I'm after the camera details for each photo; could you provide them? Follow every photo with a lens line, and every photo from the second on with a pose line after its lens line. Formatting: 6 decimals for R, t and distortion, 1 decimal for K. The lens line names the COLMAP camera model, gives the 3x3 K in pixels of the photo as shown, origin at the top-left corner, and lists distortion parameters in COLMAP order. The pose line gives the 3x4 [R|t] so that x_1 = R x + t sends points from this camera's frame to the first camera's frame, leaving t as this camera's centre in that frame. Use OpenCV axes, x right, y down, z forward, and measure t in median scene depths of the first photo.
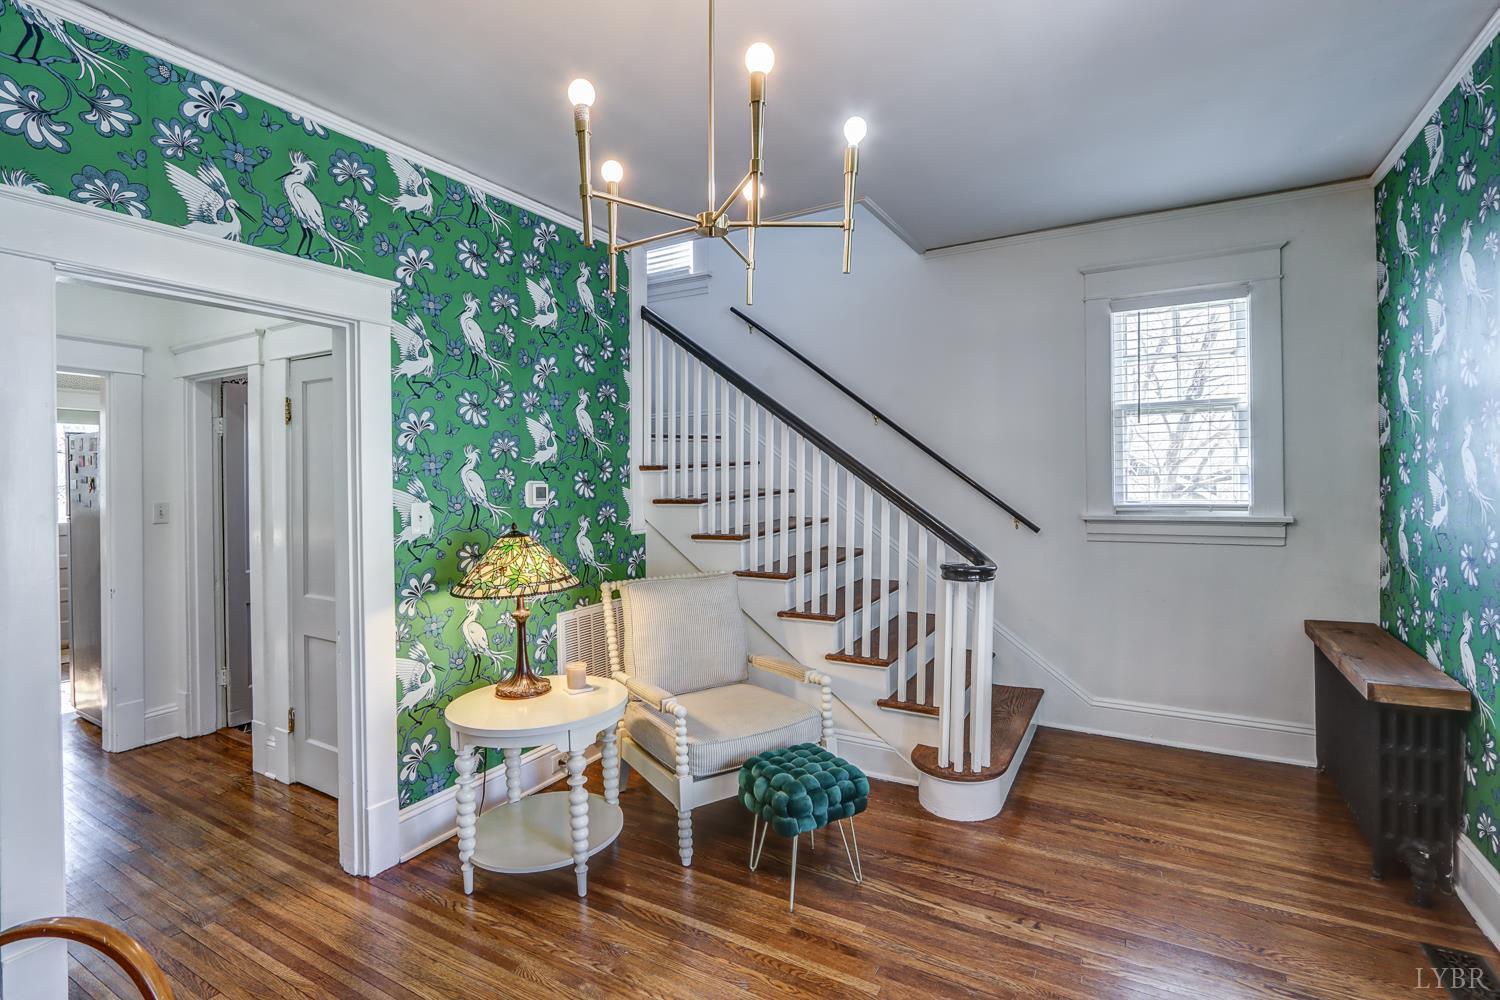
lens RADIAL K [[717.8, 0, 758.0], [0, 717.8, 489.2], [0, 0, 1]] dist [-0.020876, 0.003396]
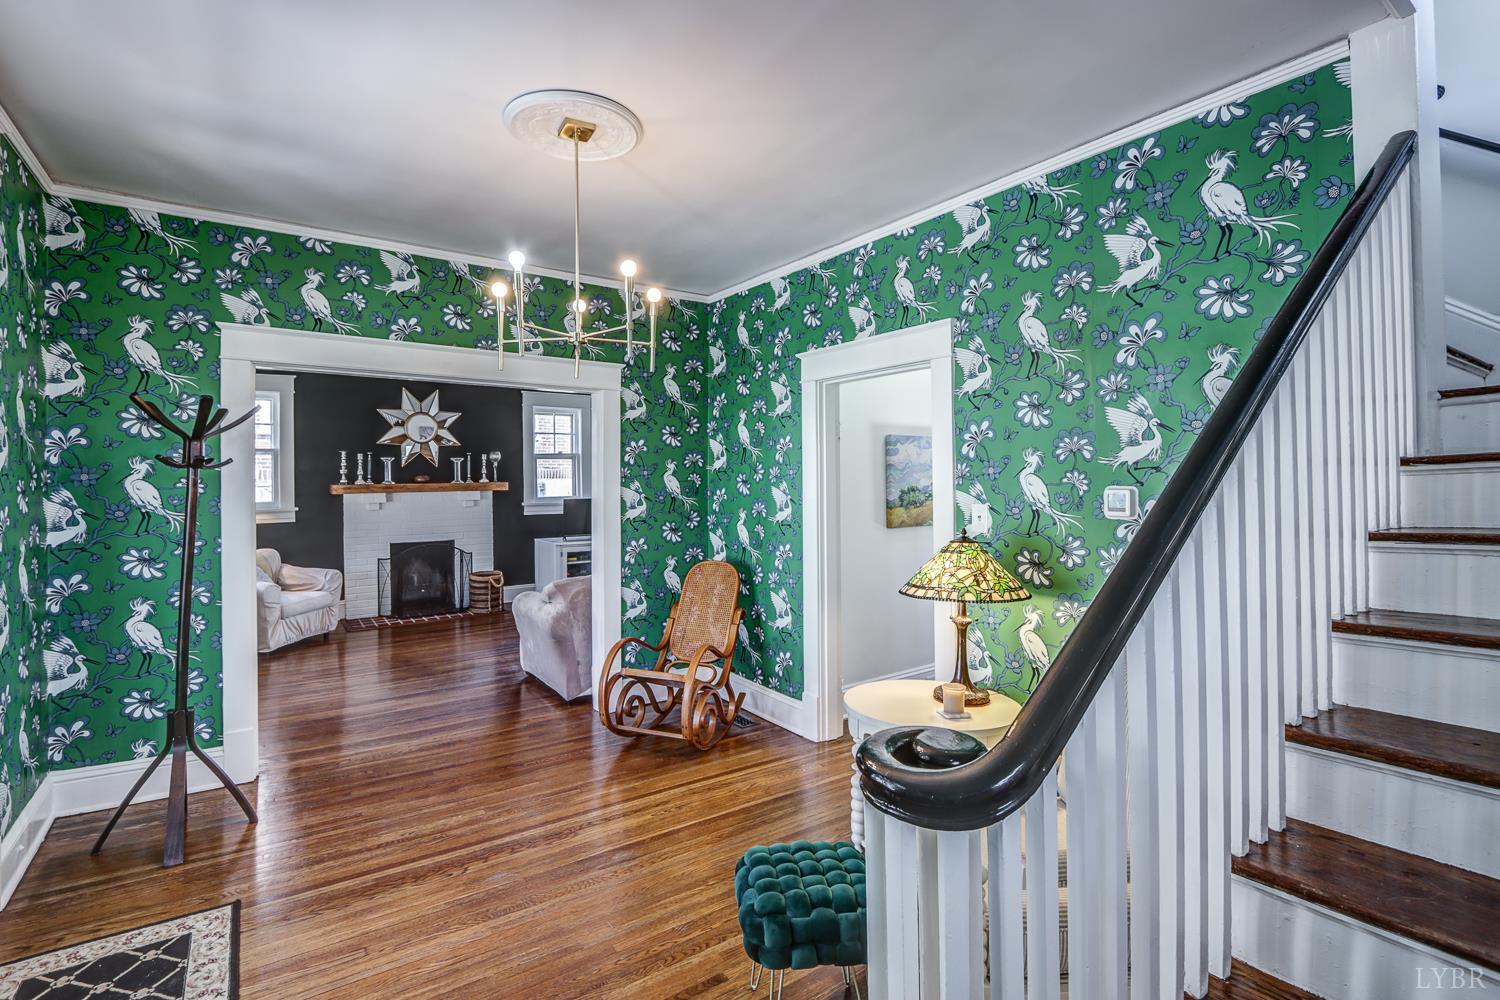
lens RADIAL K [[717.8, 0, 756.9], [0, 717.8, 509.9], [0, 0, 1]] dist [-0.020876, 0.003396]
pose [[-0.437217, 0.028075, -0.898918, 0.667326], [-0.020992, 0.998922, 0.041408, -0.010932], [0.899111, 0.036974, -0.436156, 1.153193]]
